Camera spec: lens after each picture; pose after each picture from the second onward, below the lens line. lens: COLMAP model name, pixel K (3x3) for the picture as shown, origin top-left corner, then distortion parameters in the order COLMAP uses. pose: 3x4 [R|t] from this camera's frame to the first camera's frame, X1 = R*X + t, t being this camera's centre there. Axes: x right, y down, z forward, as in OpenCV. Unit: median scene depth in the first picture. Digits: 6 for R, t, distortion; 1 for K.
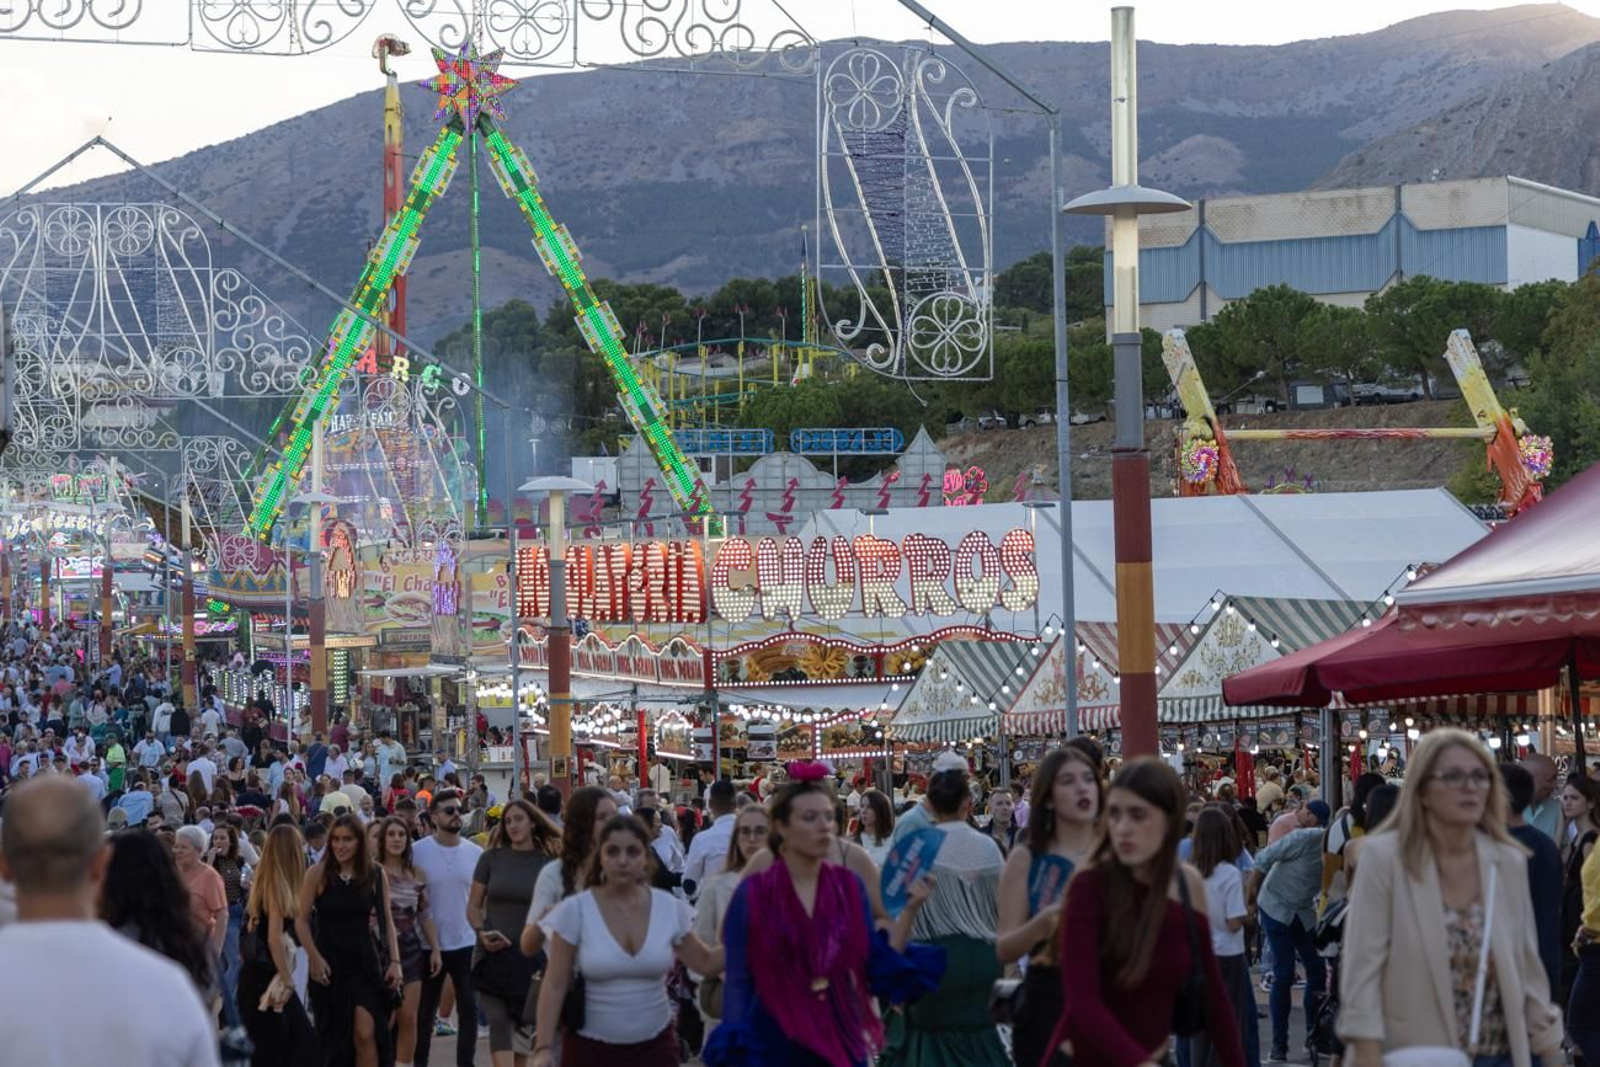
lens RADIAL K [[3499.4, 0, 800.9], [0, 3499.4, 533.7], [0, 0, 1]] dist [0.053442, 0.000000]
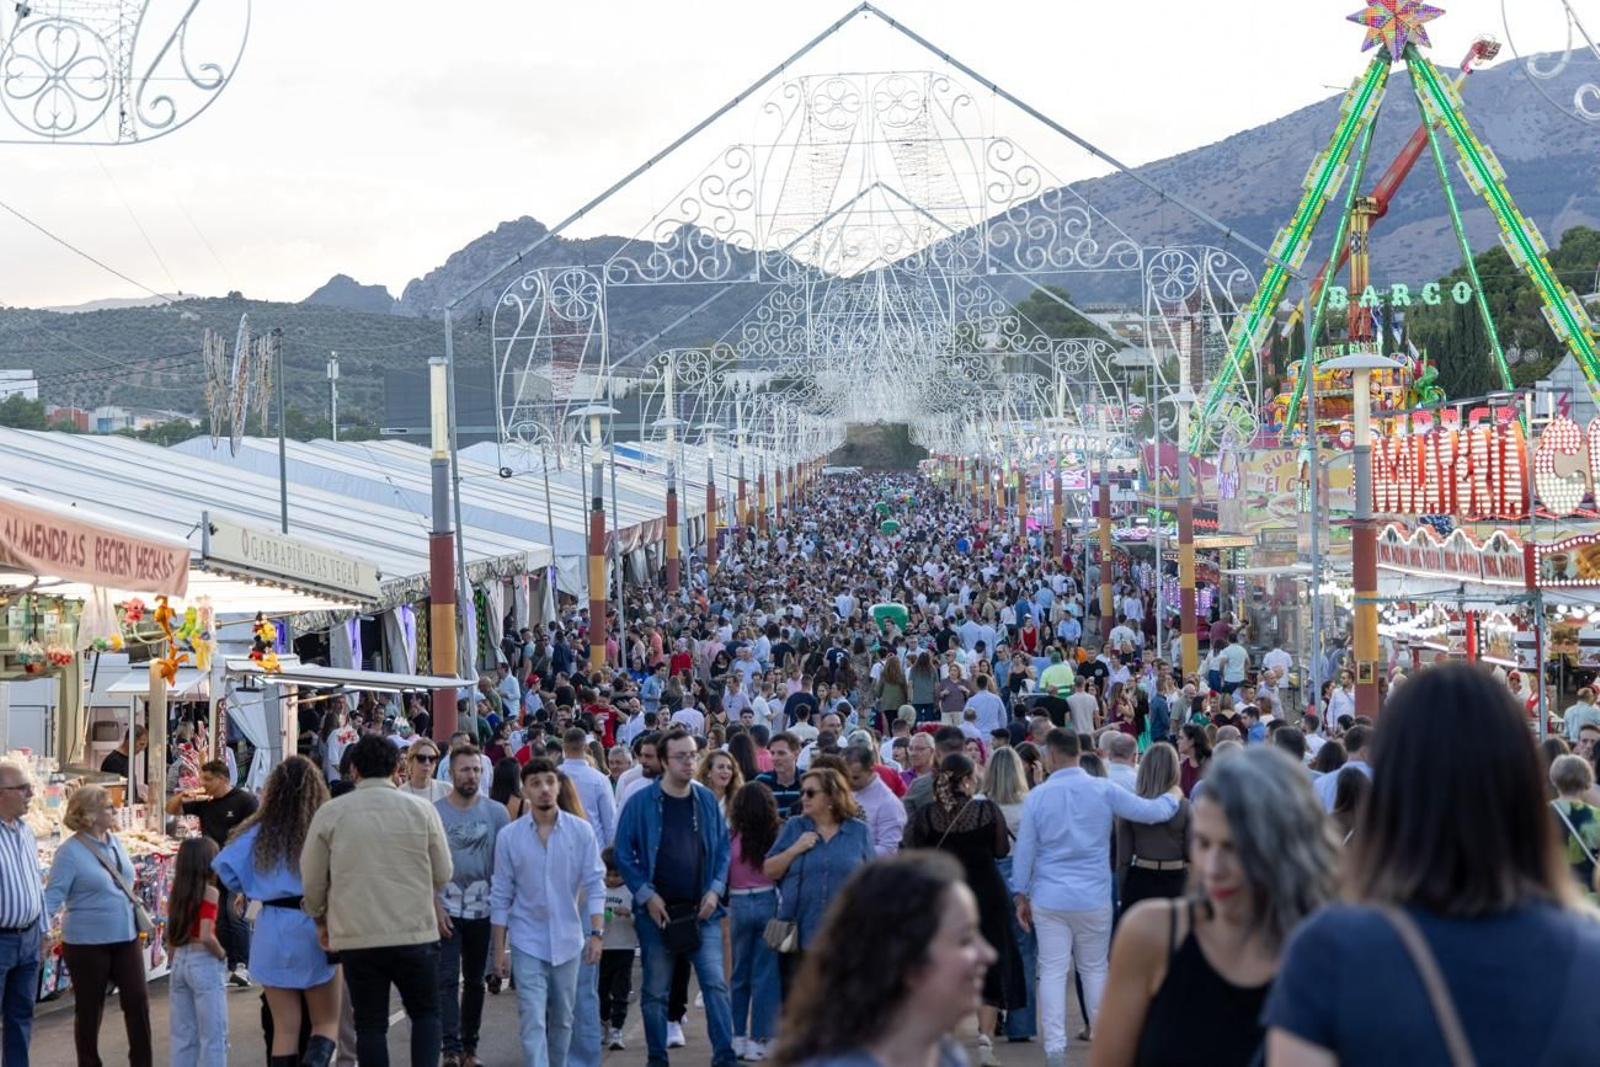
lens RADIAL K [[2917.3, 0, 800.5], [0, 2917.3, 533.7], [0, 0, 1]] dist [0.041762, 0.000000]
pose [[0.947923, 0.000495, -0.318498, 0.032729], [0.007336, 0.999700, 0.023387, 0.011189], [0.318414, -0.024506, 0.947635, 0.223560]]
